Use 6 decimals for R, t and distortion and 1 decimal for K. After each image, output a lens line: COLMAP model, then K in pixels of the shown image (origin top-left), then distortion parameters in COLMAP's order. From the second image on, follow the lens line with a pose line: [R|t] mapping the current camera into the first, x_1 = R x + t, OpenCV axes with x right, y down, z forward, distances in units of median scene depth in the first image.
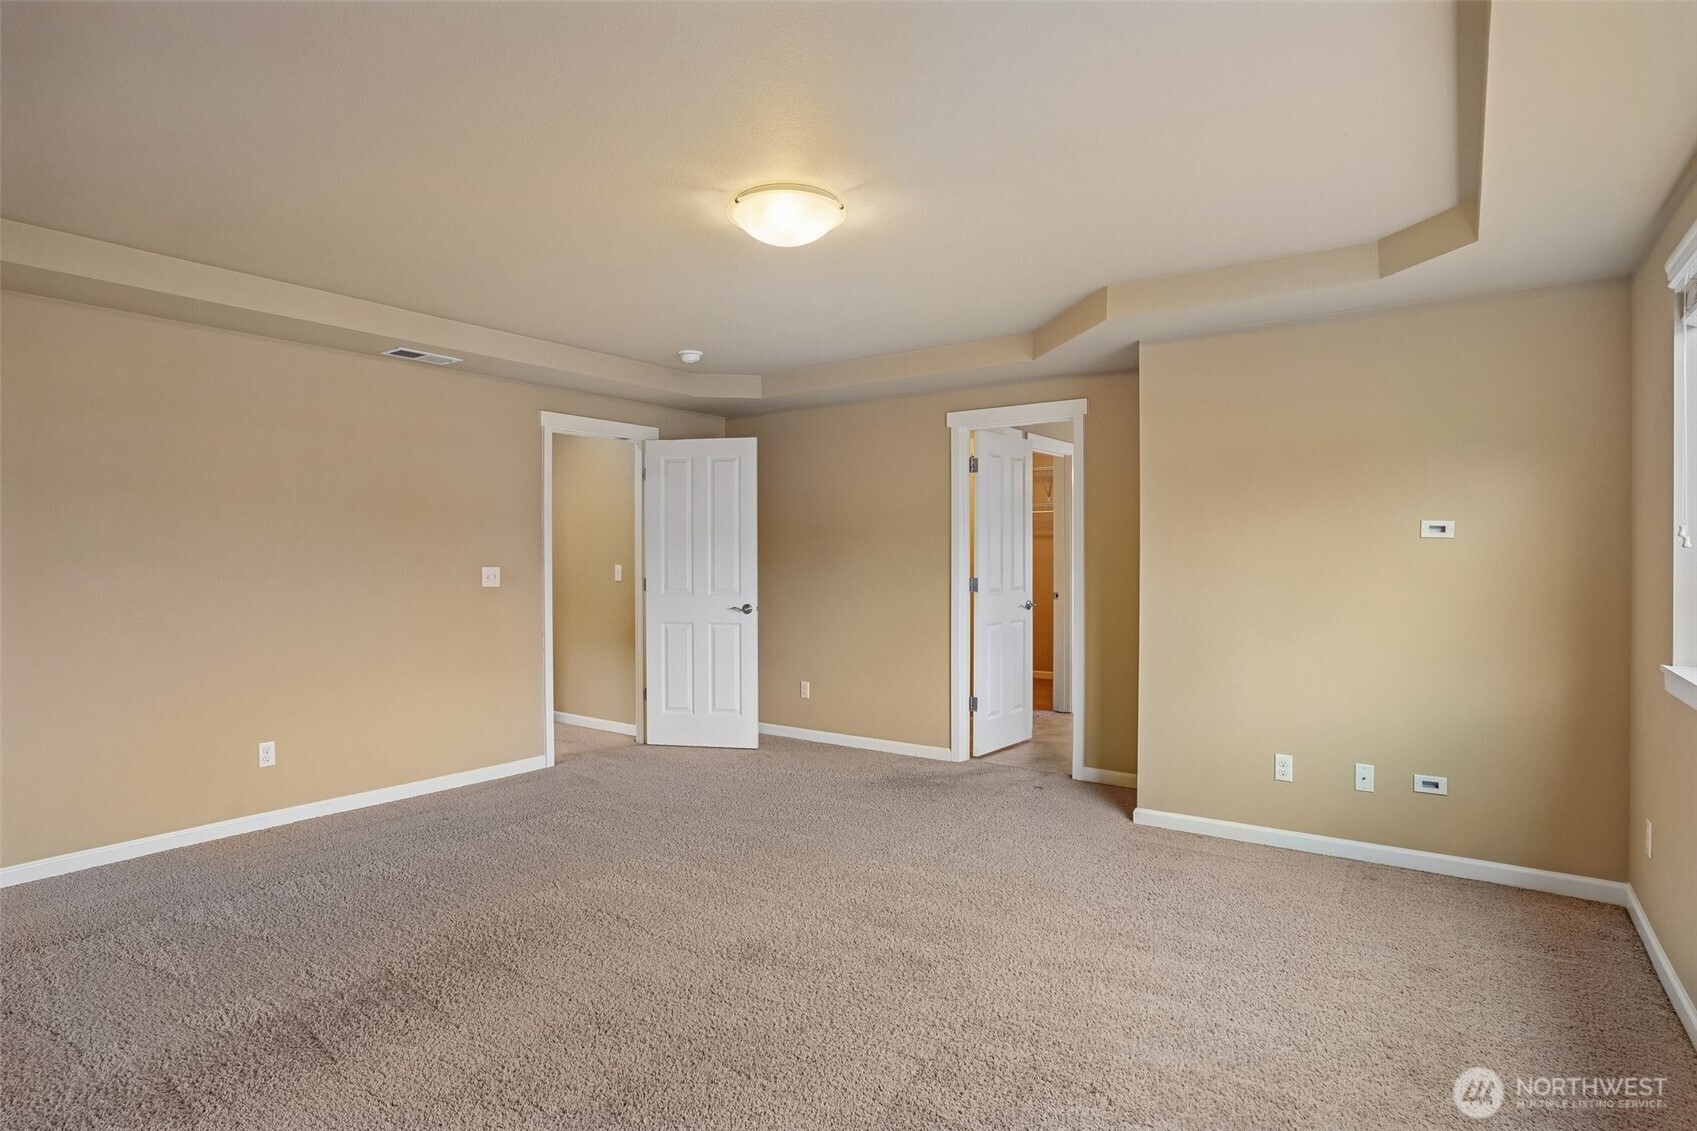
lens RADIAL K [[878.2, 0, 856.1], [0, 878.2, 560.3], [0, 0, 1]] dist [-0.018405, -0.000700]
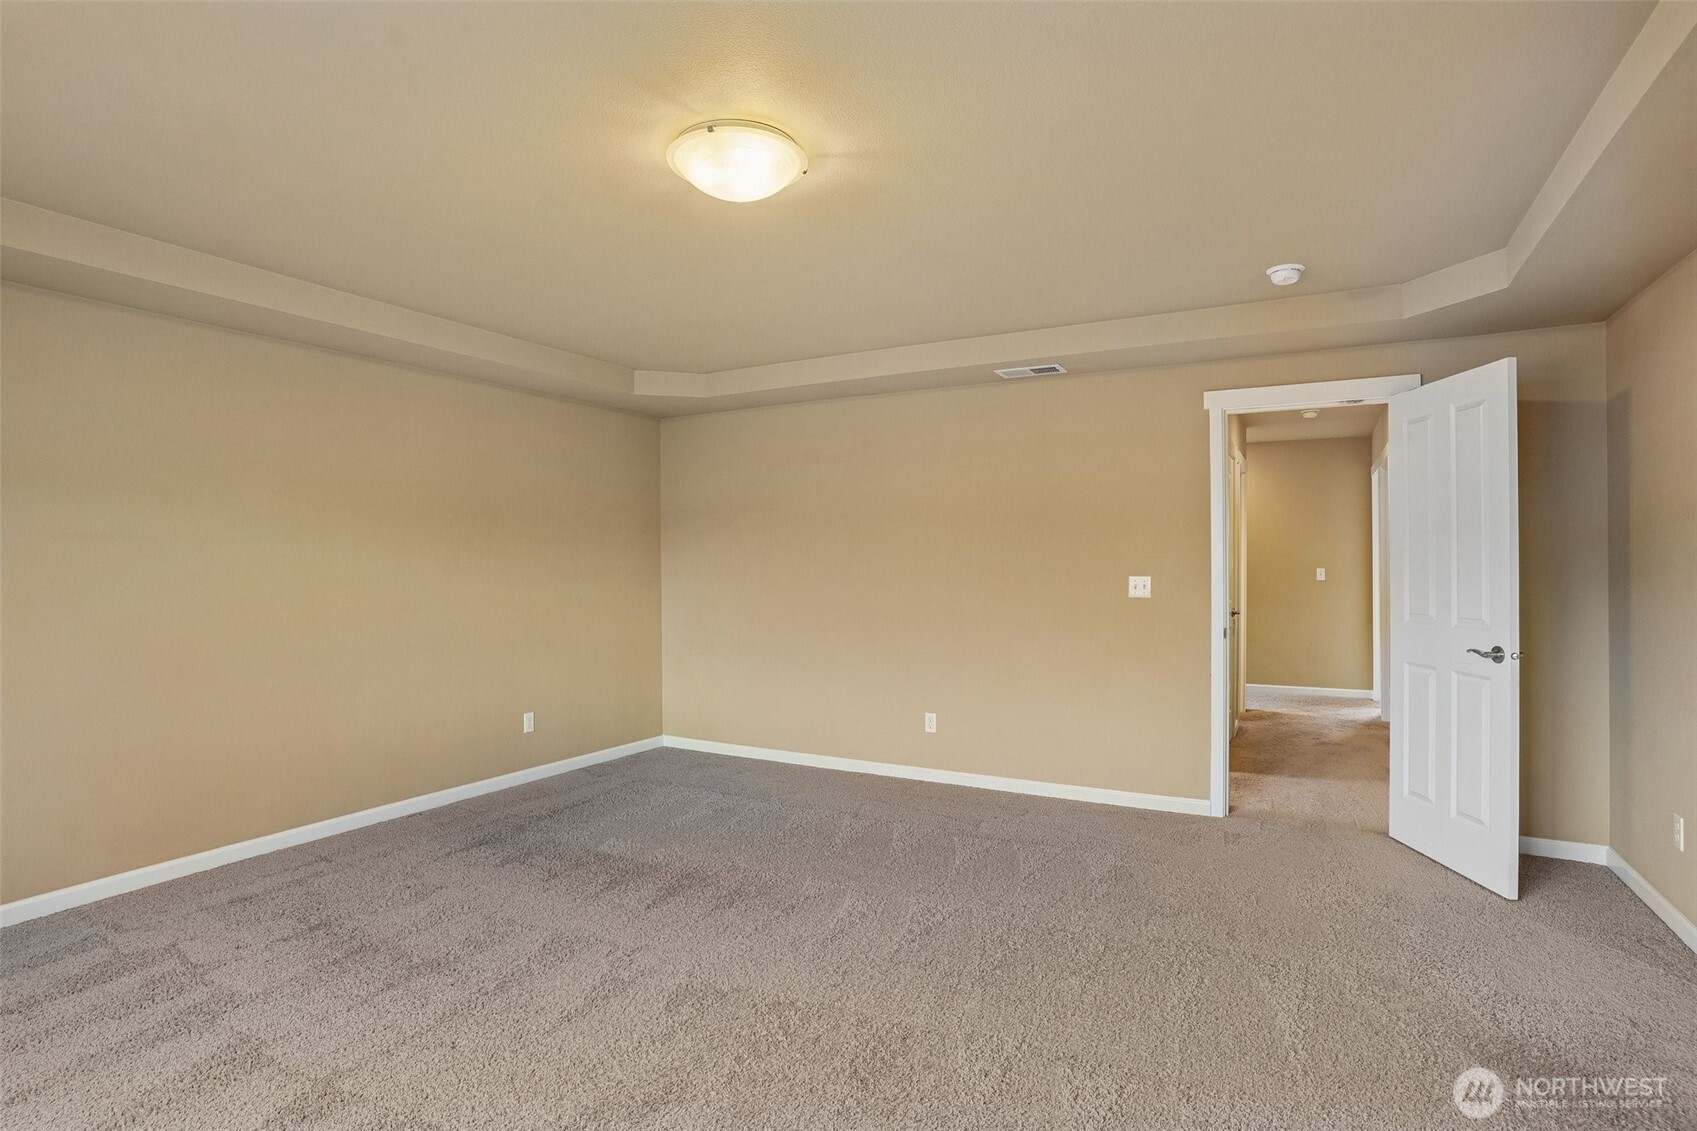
lens RADIAL K [[878.2, 0, 857.3], [0, 878.2, 566.9], [0, 0, 1]] dist [-0.018405, -0.000700]
pose [[0.144498, 0.006806, -0.989482, 0.426395], [0.000384, 0.999976, 0.006934, -0.007921], [0.989505, -0.001382, 0.144492, 0.546043]]
